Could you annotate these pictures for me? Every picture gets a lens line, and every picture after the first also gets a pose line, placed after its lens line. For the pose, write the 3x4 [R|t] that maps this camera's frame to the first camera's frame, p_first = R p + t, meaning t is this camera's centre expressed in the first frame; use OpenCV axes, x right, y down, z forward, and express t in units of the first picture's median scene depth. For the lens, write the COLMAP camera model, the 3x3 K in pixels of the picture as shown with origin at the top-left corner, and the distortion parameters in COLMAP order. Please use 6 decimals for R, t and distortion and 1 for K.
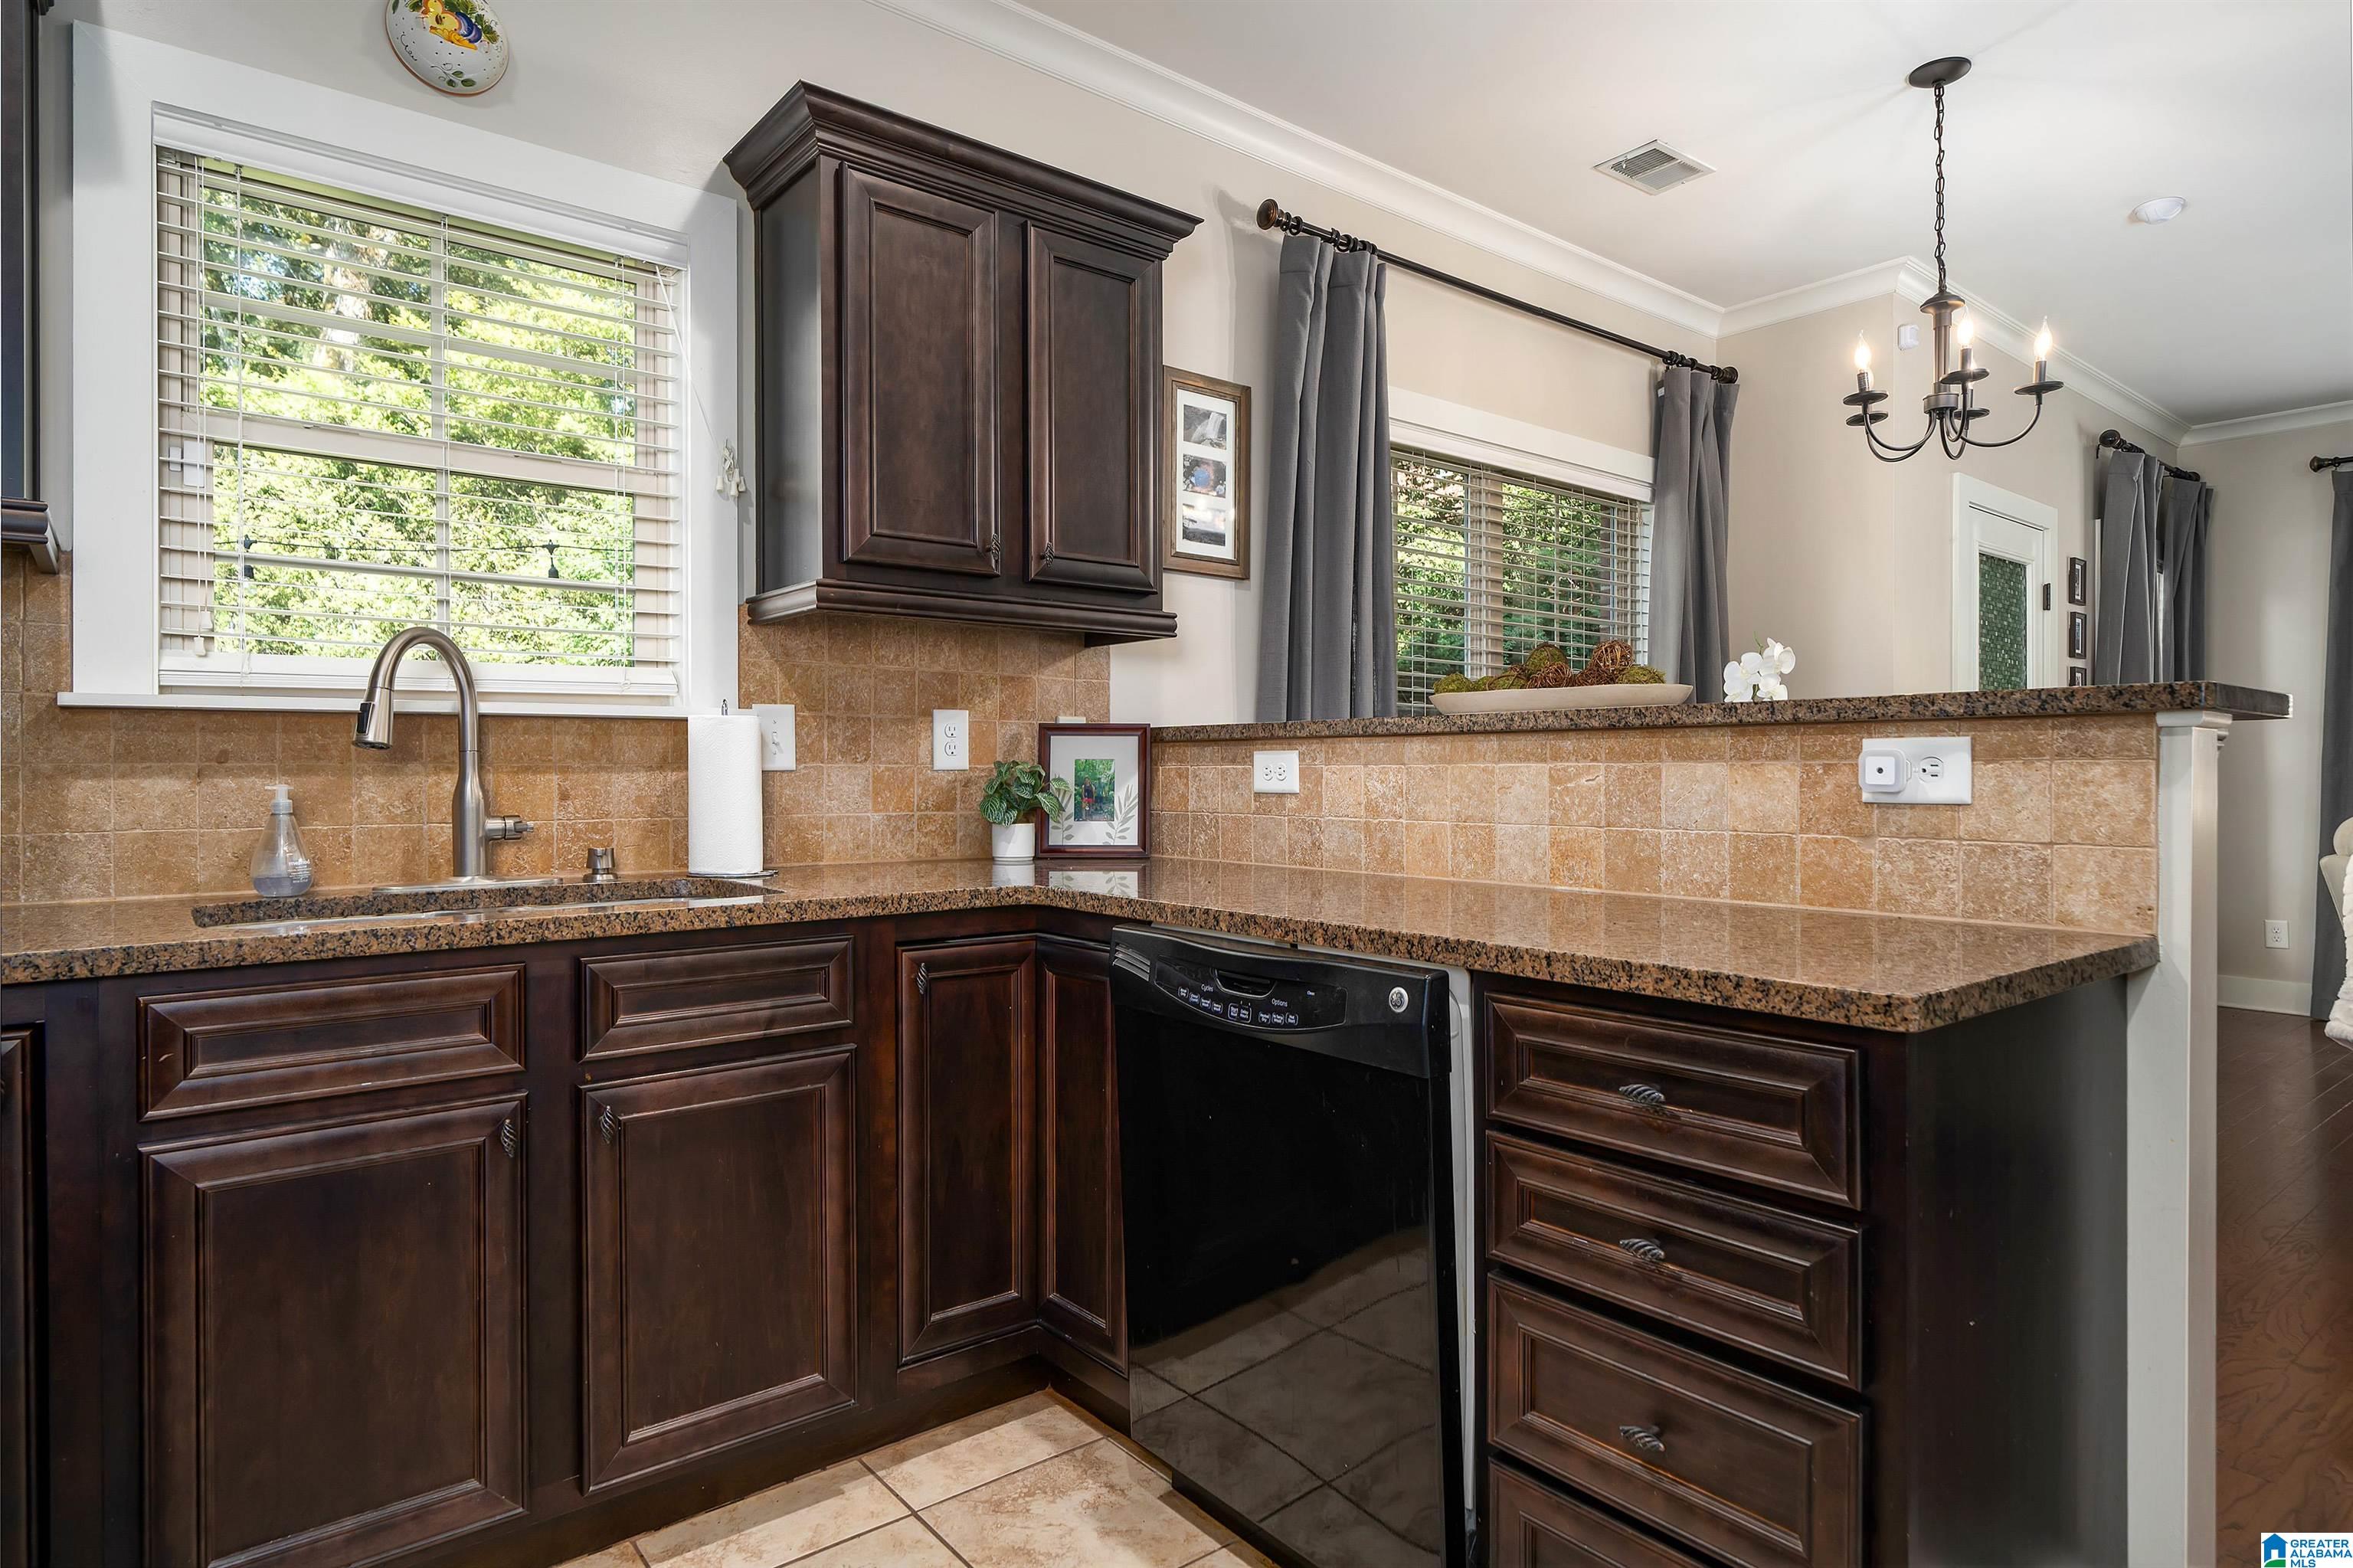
lens RADIAL K [[1308.8, 0, 1175.3], [0, 1308.8, 774.8], [0, 0, 1]] dist [-0.001734, 0.000349]
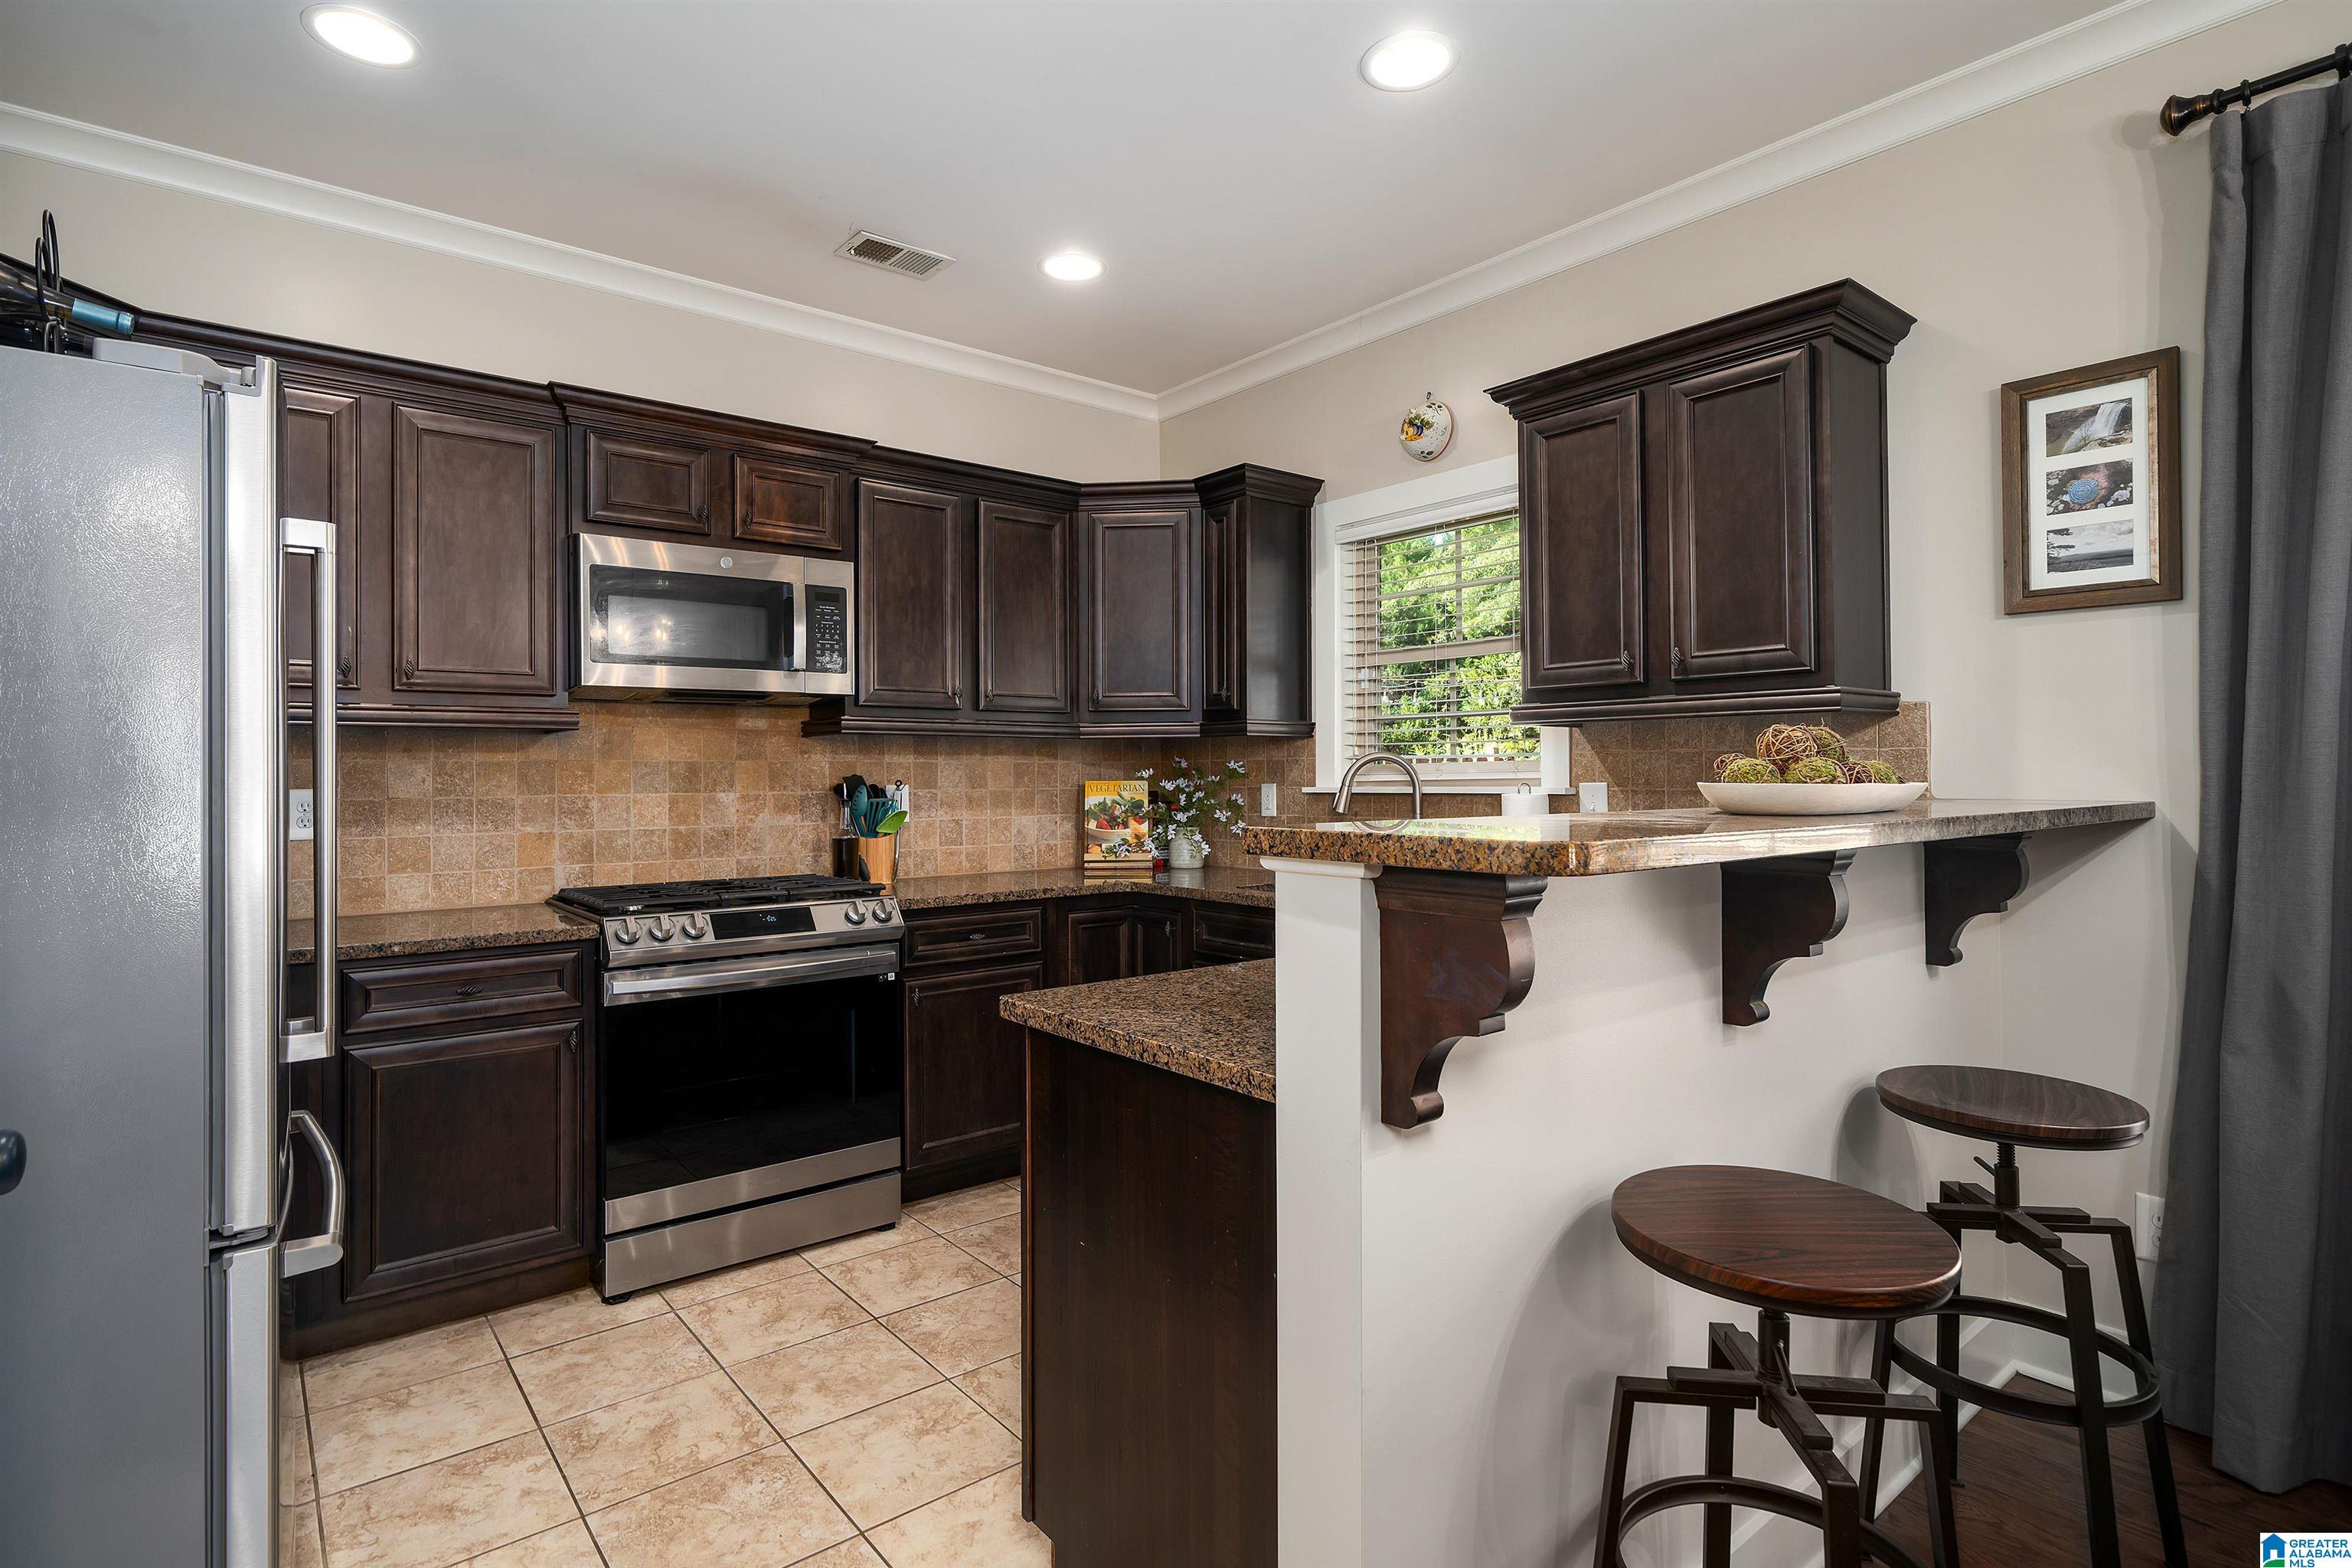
lens RADIAL K [[1160.5, 0, 1167.5], [0, 1160.5, 765.5], [0, 0, 1]] dist [-0.003963, -0.000370]
pose [[-0.000637, -0.007245, -0.999974, 0.808155], [0.002025, 0.999972, -0.007246, -0.054371], [0.999998, -0.002030, -0.000622, 0.459342]]
